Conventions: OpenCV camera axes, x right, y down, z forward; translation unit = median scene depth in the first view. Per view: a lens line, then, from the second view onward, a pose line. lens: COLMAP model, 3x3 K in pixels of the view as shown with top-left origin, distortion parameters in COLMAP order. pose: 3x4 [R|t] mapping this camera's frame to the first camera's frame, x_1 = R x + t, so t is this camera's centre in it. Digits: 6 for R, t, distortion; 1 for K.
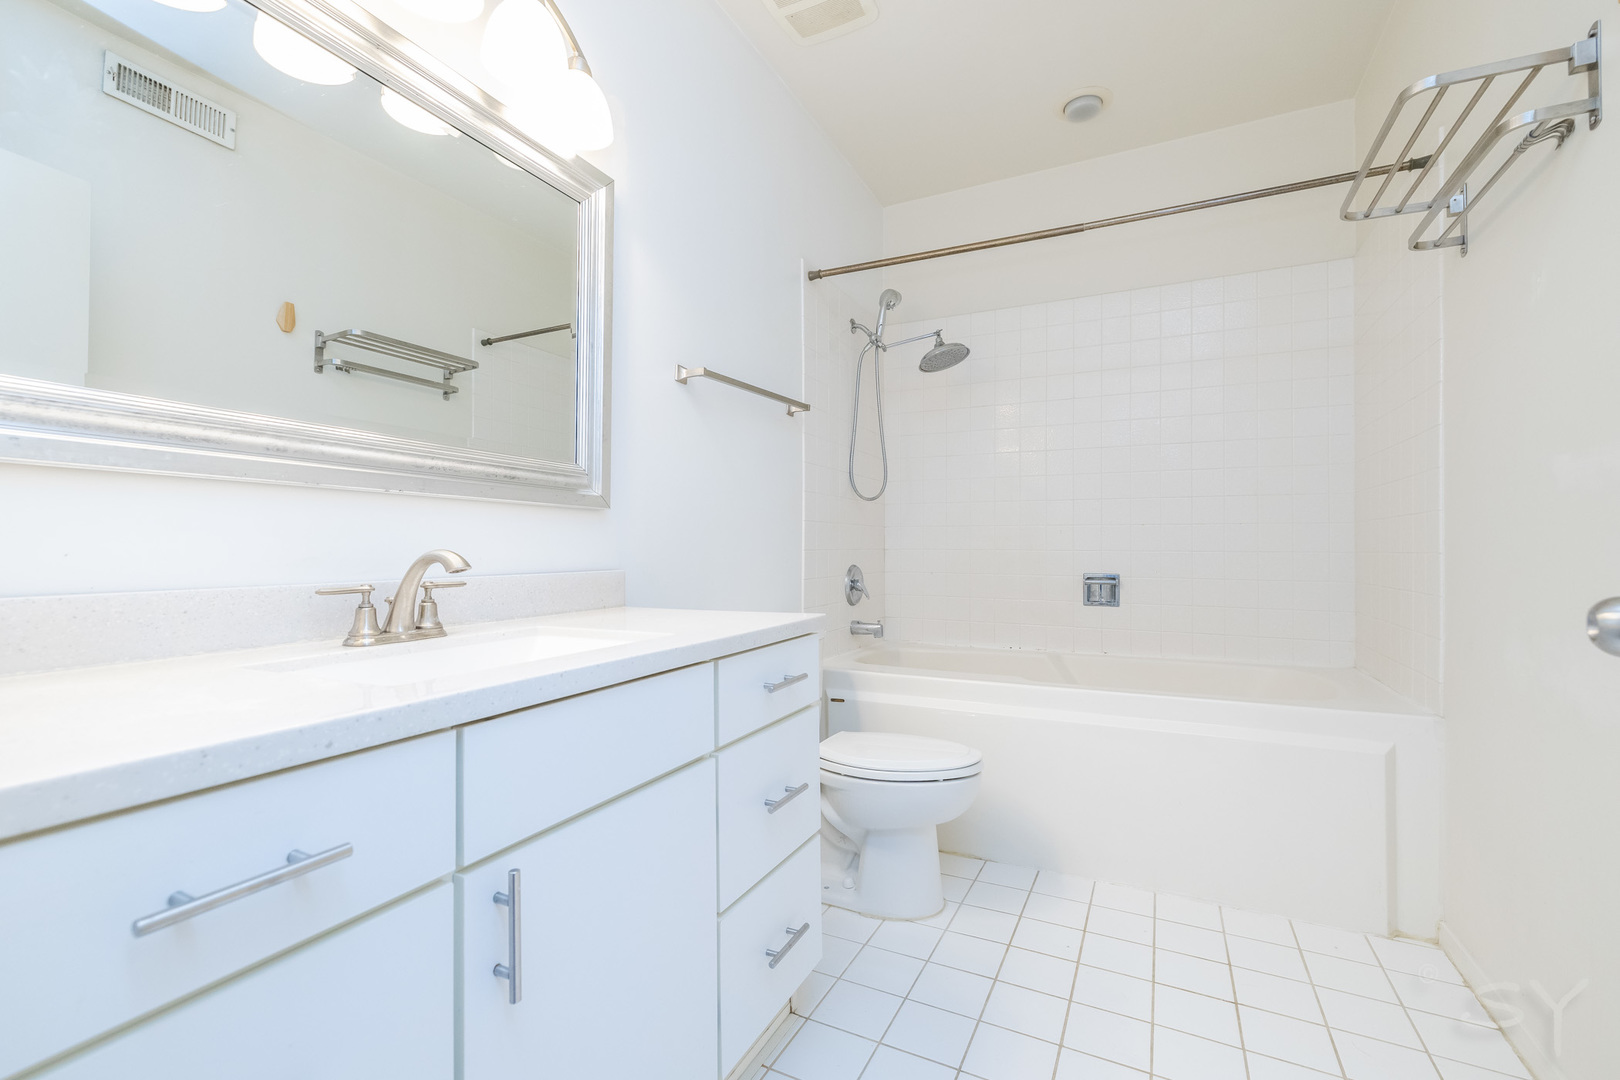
lens RADIAL K [[682.3, 0, 801.3], [0, 682.3, 531.8], [0, 0, 1]] dist [-0.000299, -0.000152]
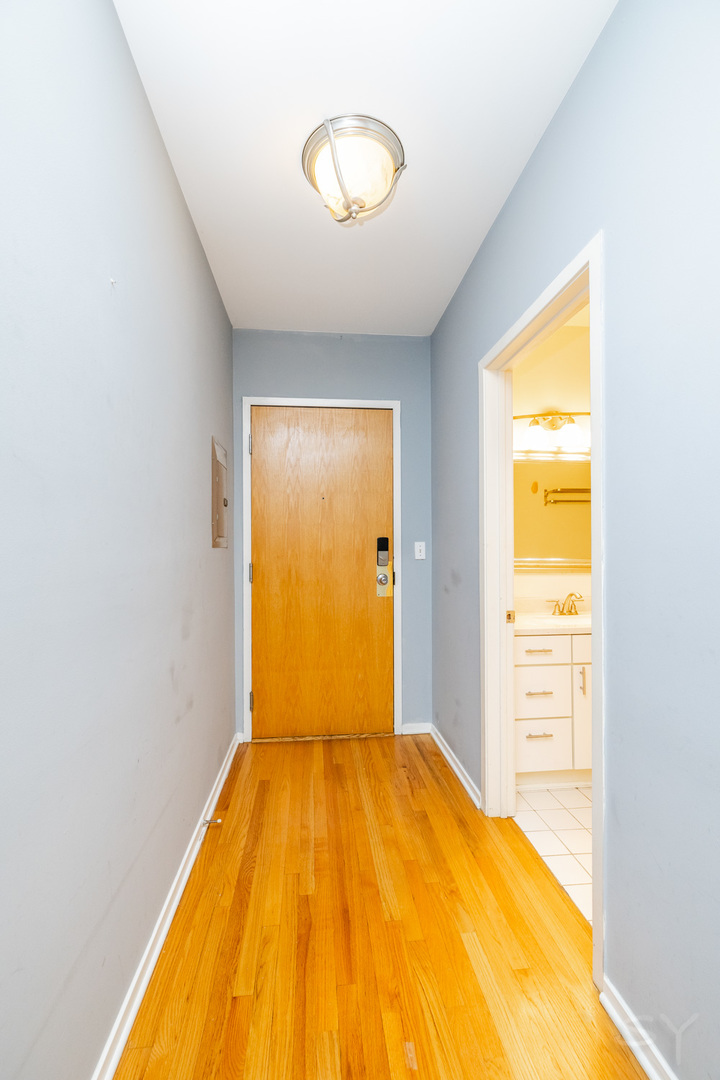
lens RADIAL K [[463.7, 0, 363.3], [0, 463.7, 544.0], [0, 0, 1]] dist [0.000663, 0.000308]
pose [[0.542977, -0.009365, -0.839695, 0.683459], [0.026778, 0.999622, 0.006168, -0.197699], [0.839321, -0.025835, 0.543023, -0.941454]]
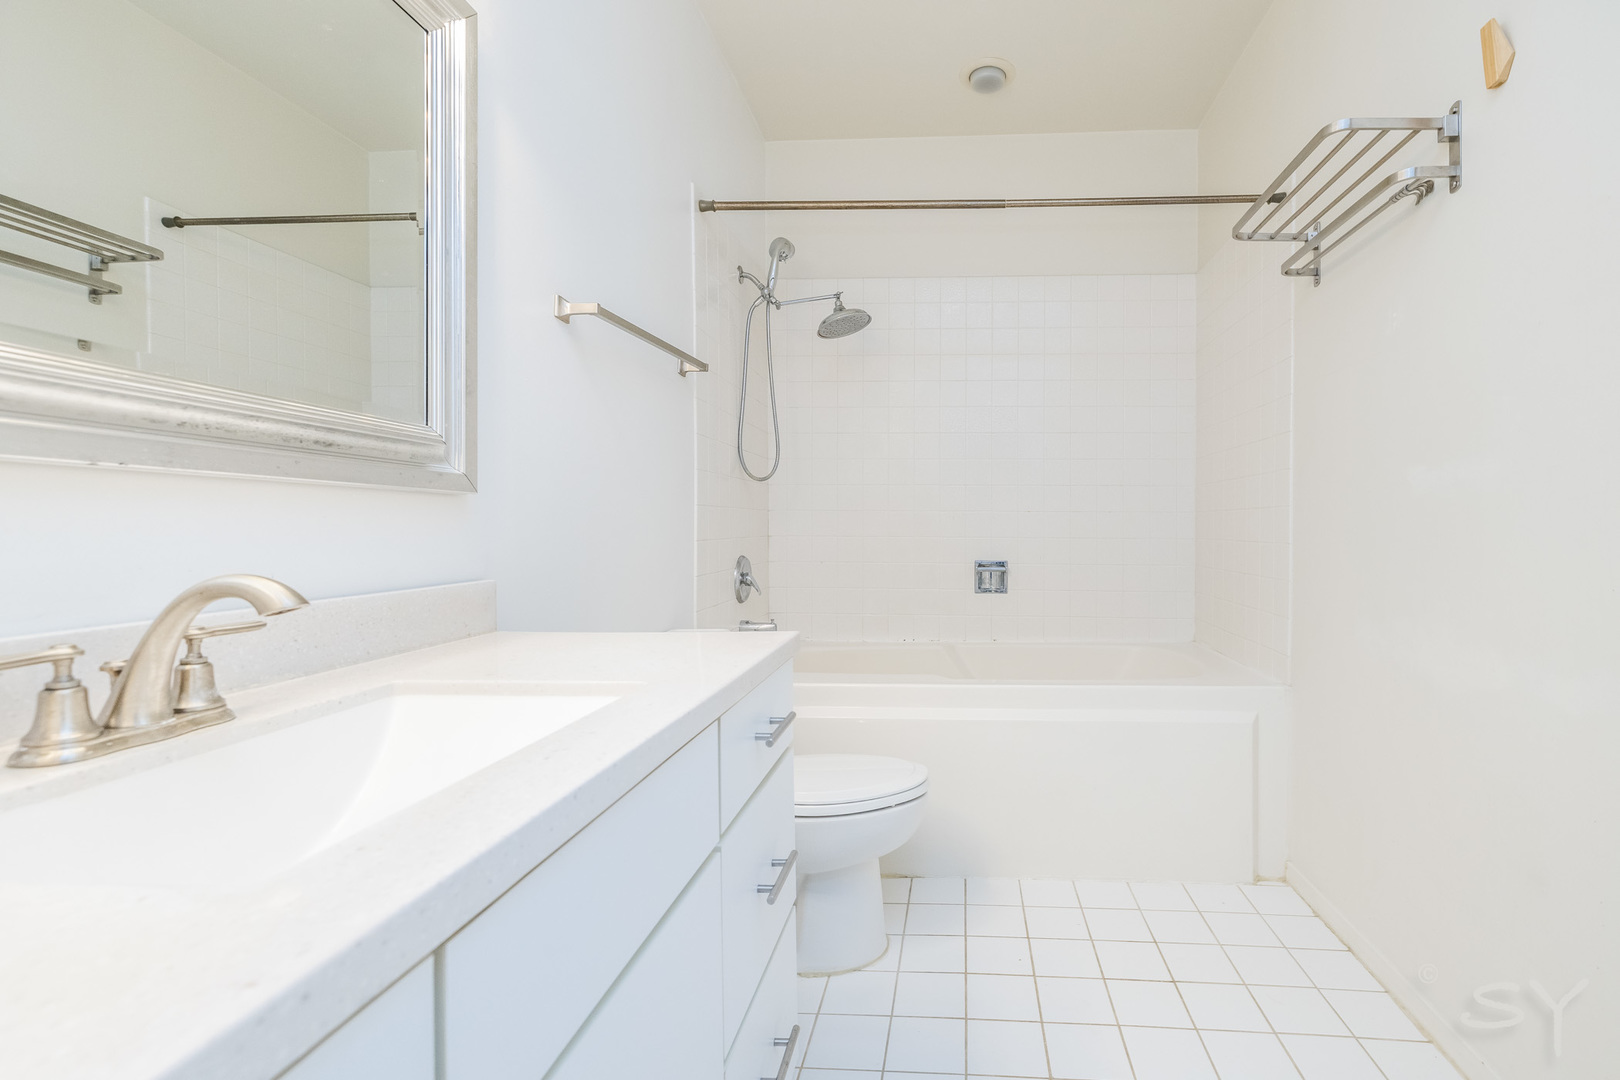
lens RADIAL K [[728.3, 0, 912.1], [0, 728.3, 527.8], [0, 0, 1]] dist [0.002795, 0.000570]
pose [[0.921629, 0.002268, 0.388065, -0.171725], [-0.012663, 0.999626, 0.024231, -0.023421], [-0.387865, -0.027246, 0.921313, 0.155818]]
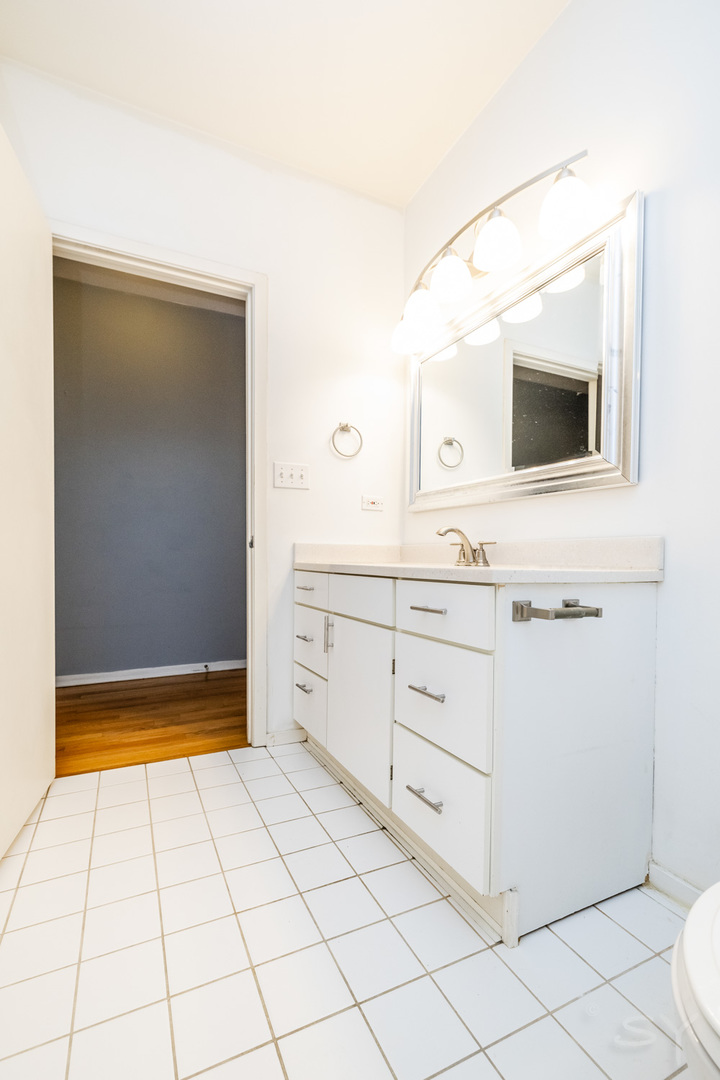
lens RADIAL K [[479.6, 0, 359.0], [0, 479.6, 567.6], [0, 0, 1]] dist [0.000575, -0.000052]
pose [[-0.619233, 0.012330, -0.785110, 0.640311], [0.011115, 0.999914, 0.006936, 0.105275], [0.785129, -0.004432, -0.619317, 1.204123]]
